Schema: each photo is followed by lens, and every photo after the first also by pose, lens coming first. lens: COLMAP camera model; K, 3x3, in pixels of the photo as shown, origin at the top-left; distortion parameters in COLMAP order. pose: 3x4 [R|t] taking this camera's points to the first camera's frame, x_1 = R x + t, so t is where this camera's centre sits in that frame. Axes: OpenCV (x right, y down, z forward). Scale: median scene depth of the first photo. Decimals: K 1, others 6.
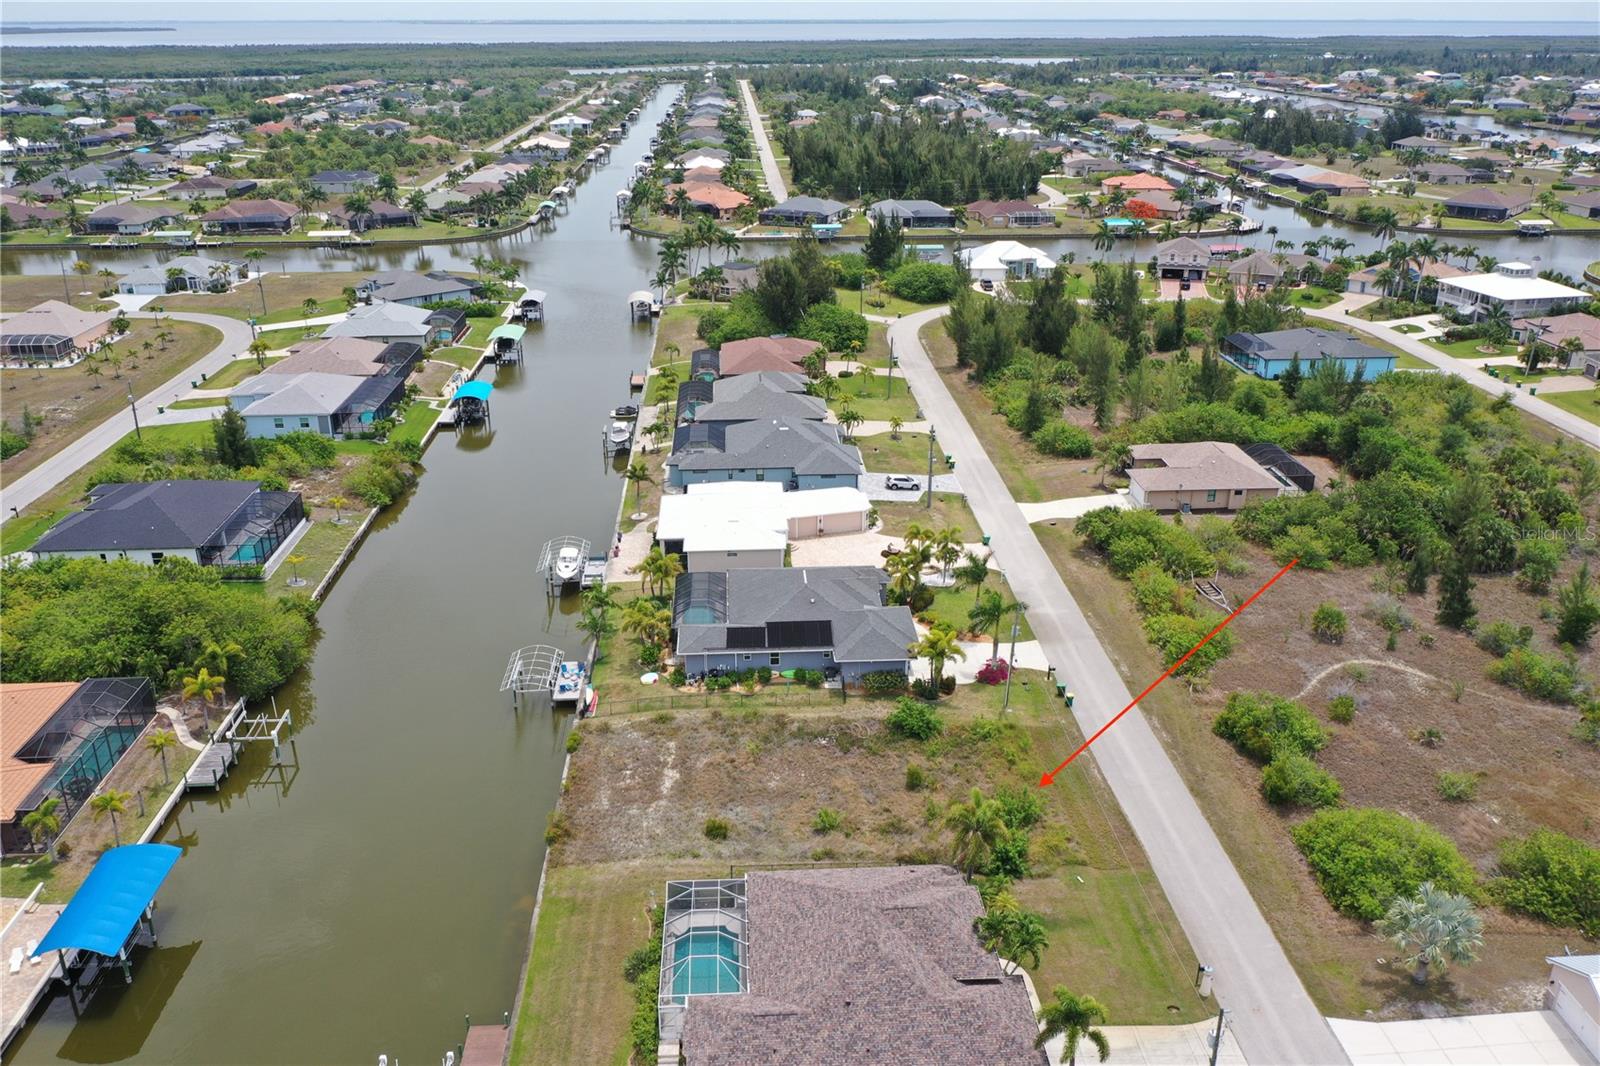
lens RADIAL K [[1261.0, 0, 802.5], [0, 1261.0, 537.8], [0, 0, 1]] dist [-0.005231, 0.003317]
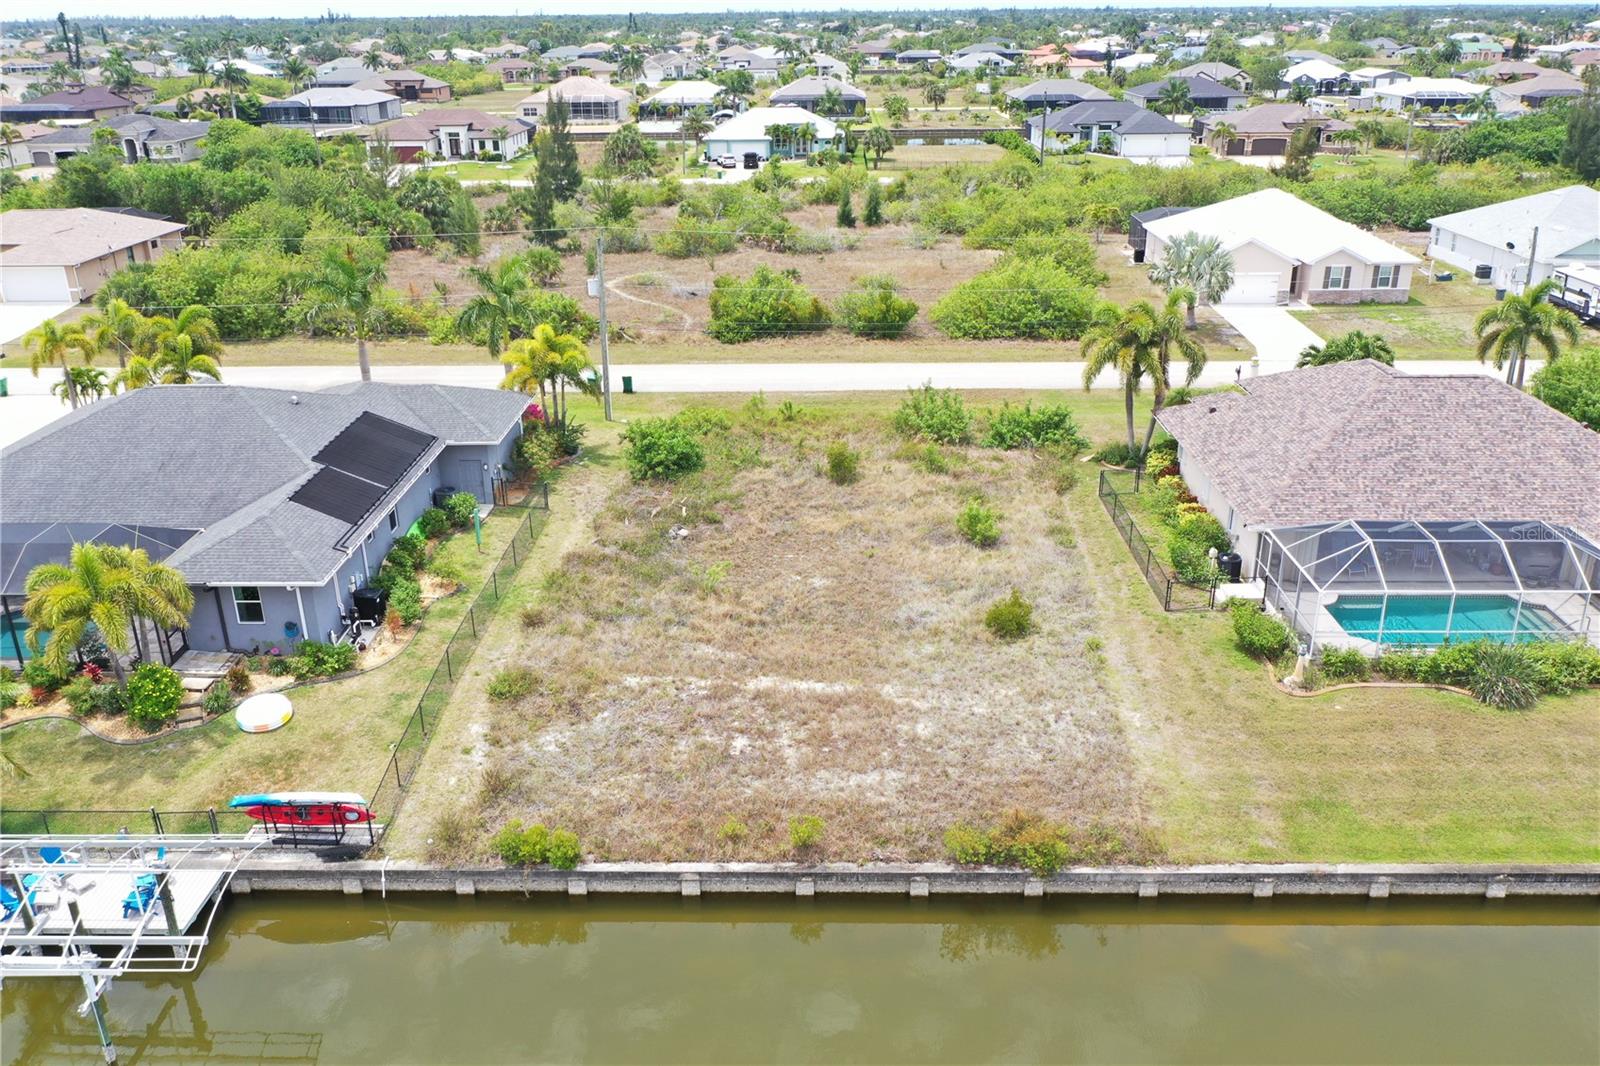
lens RADIAL K [[1261.0, 0, 797.7], [0, 1261.0, 527.8], [0, 0, 1]] dist [-0.005231, 0.003317]
pose [[0.078107, -0.380477, 0.921486, -0.268192], [0.391938, 0.861603, 0.322530, 0.011049], [-0.916670, 0.335973, 0.216420, 0.521140]]
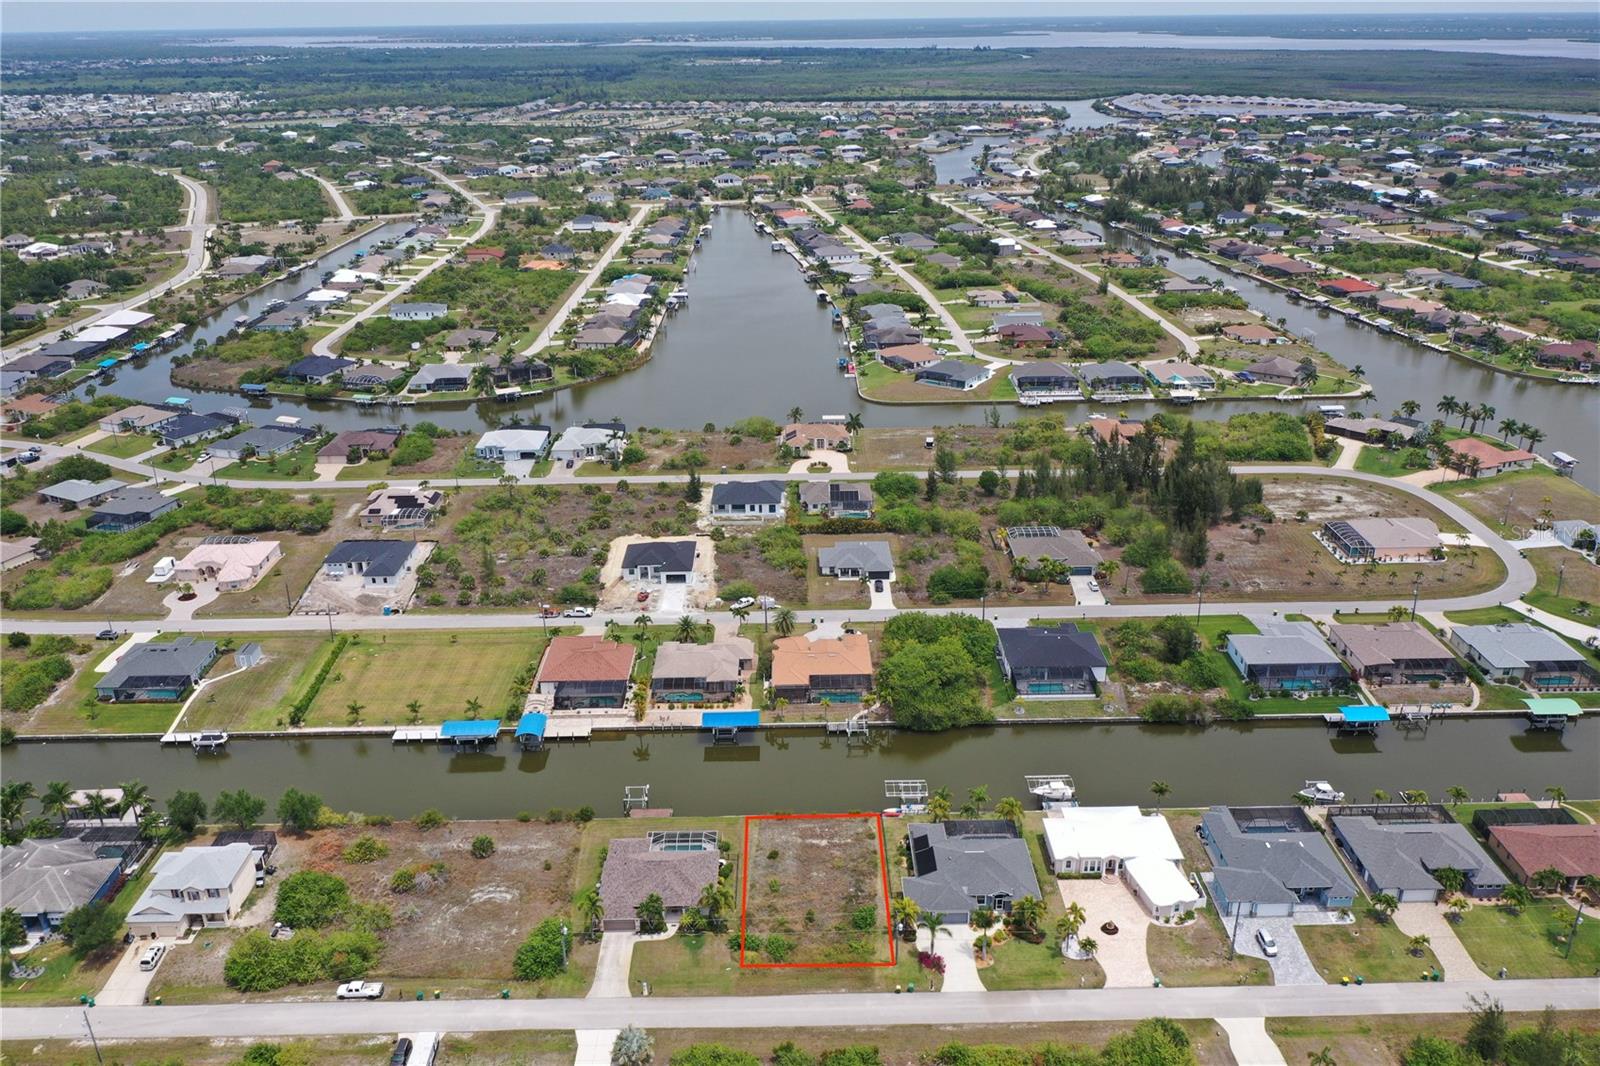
lens RADIAL K [[1261.0, 0, 798.9], [0, 1261.0, 533.4], [0, 0, 1]] dist [-0.005231, 0.003317]
pose [[-0.045036, 0.382513, -0.922852, 0.952458], [-0.371506, 0.851122, 0.370911, -0.588442], [0.927337, 0.359550, 0.103774, 0.331505]]
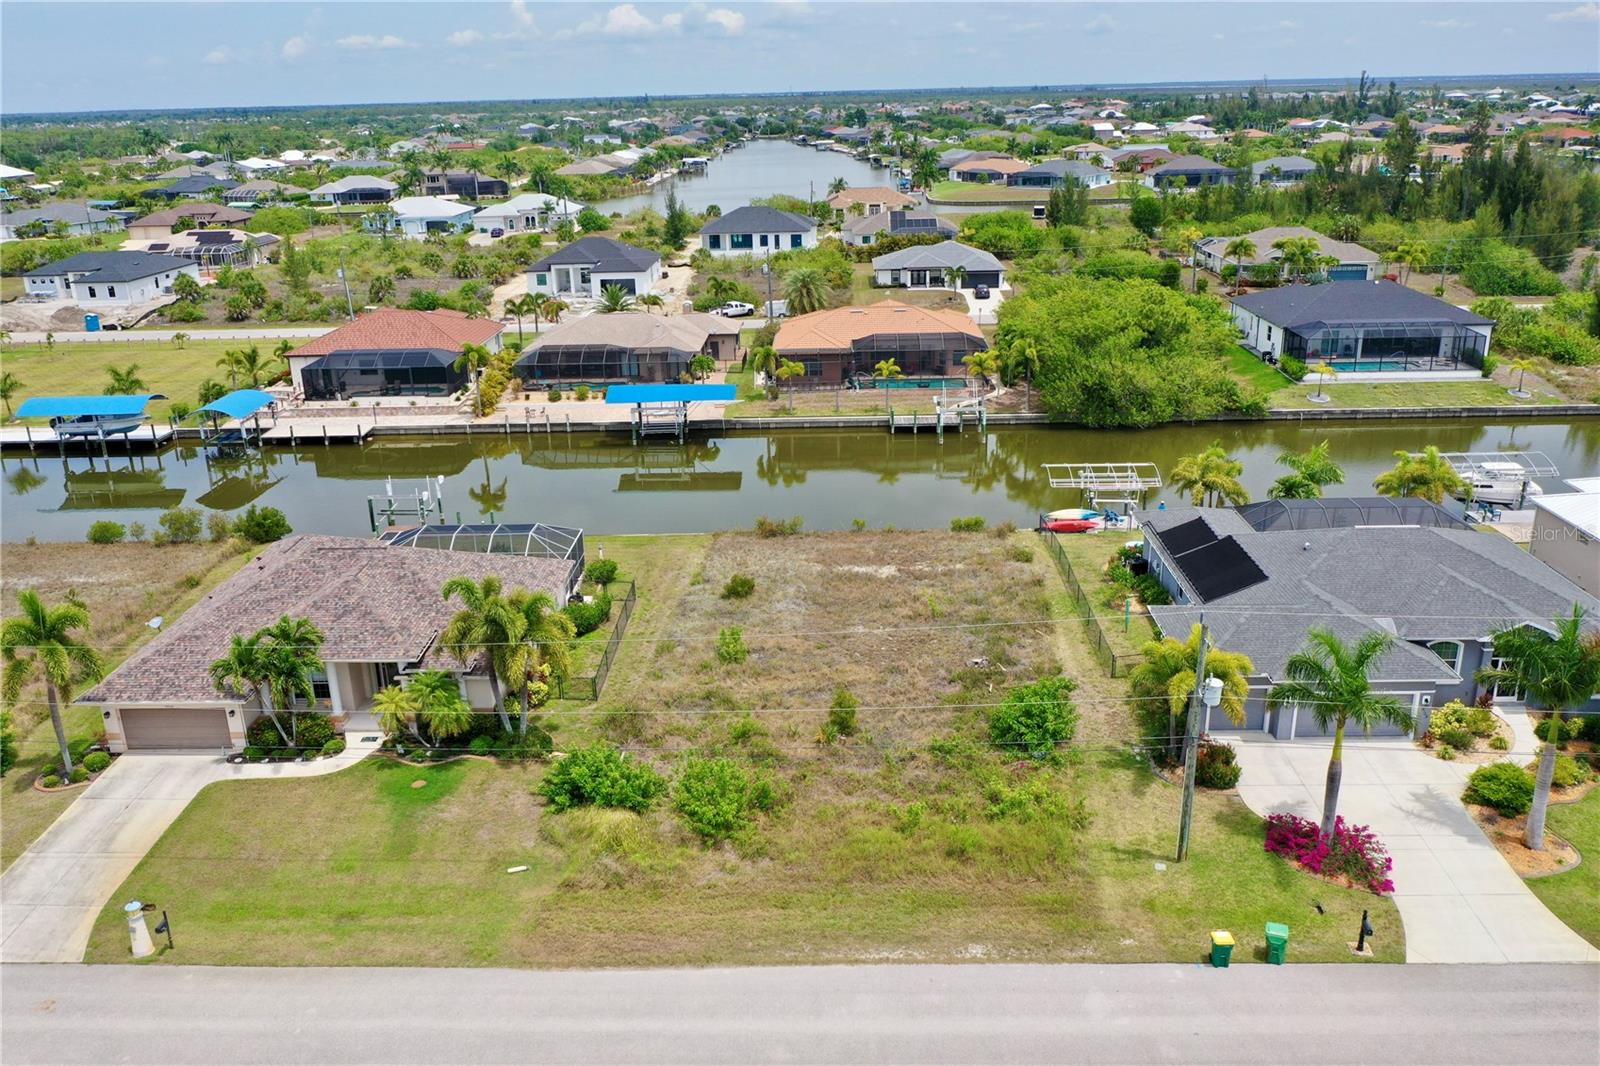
lens RADIAL K [[1261.0, 0, 800.8], [0, 1261.0, 532.8], [0, 0, 1]] dist [-0.005231, 0.003317]
pose [[-0.083617, 0.332562, -0.939367, 0.340284], [-0.359870, 0.868973, 0.339675, -0.036360], [0.929248, 0.366453, 0.047018, 0.536126]]
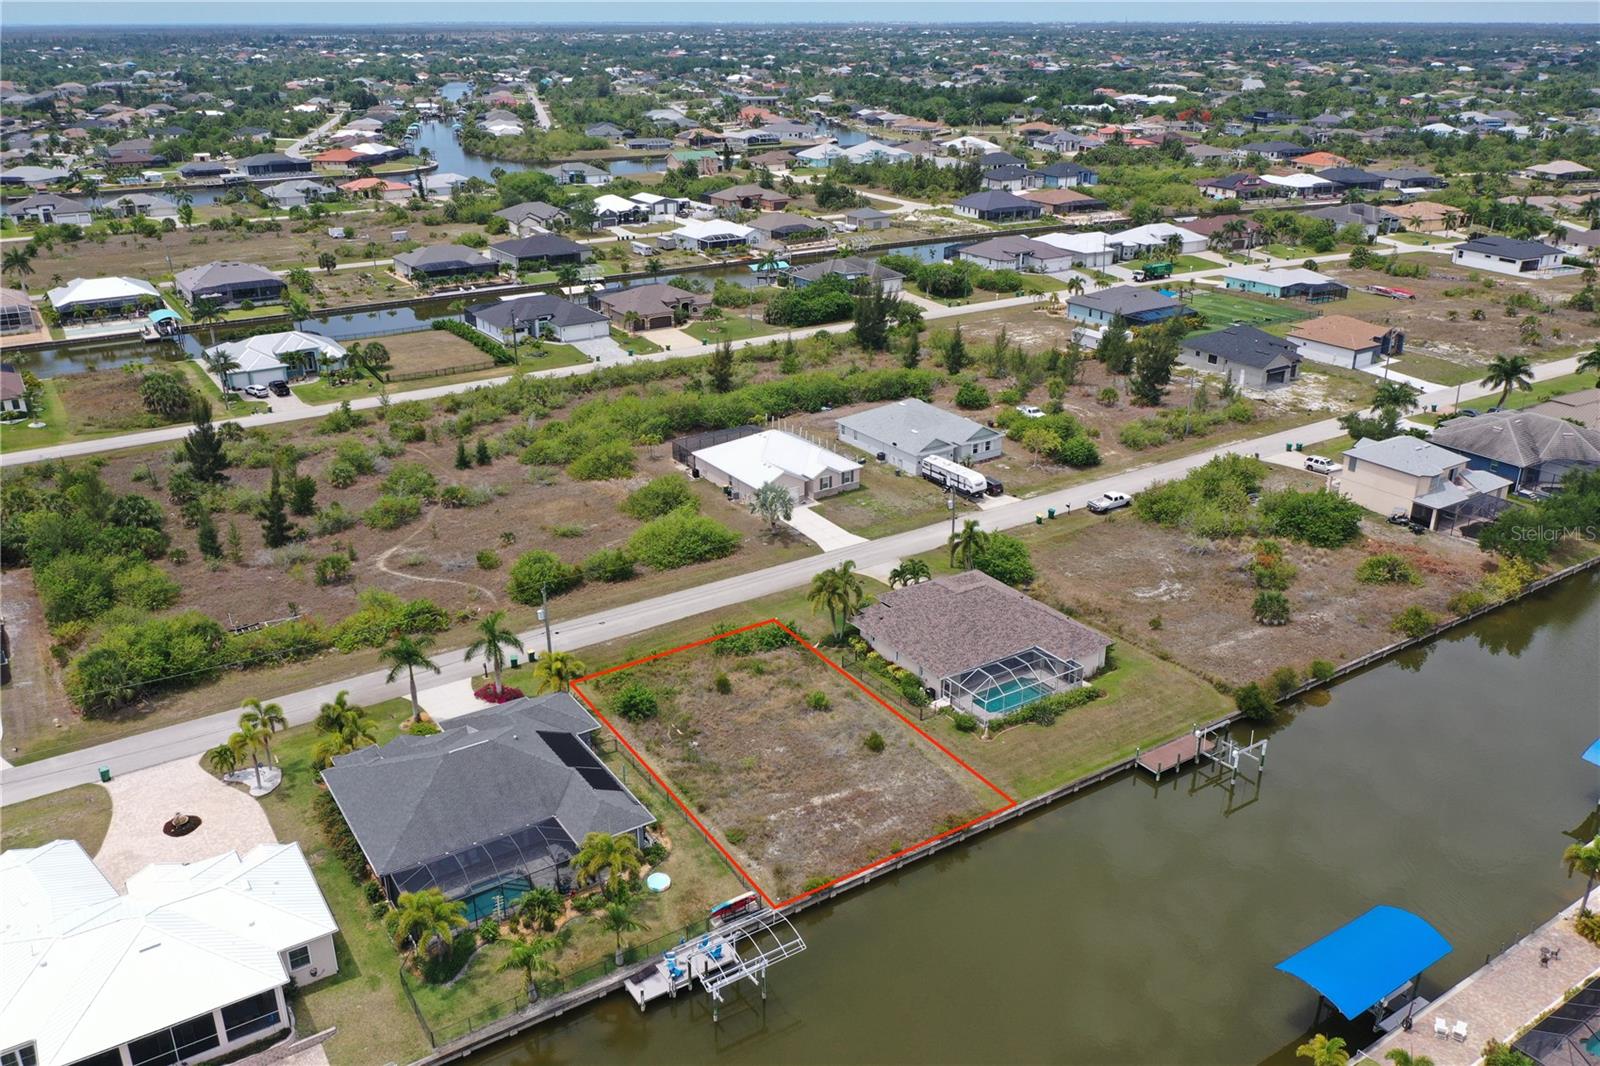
lens RADIAL K [[1261.0, 0, 793.4], [0, 1261.0, 539.1], [0, 0, 1]] dist [-0.005231, 0.003317]
pose [[-0.497718, -0.331764, 0.801379, -0.476066], [0.335575, 0.778337, 0.530643, -0.290555], [-0.799791, 0.533033, -0.276061, 0.691665]]
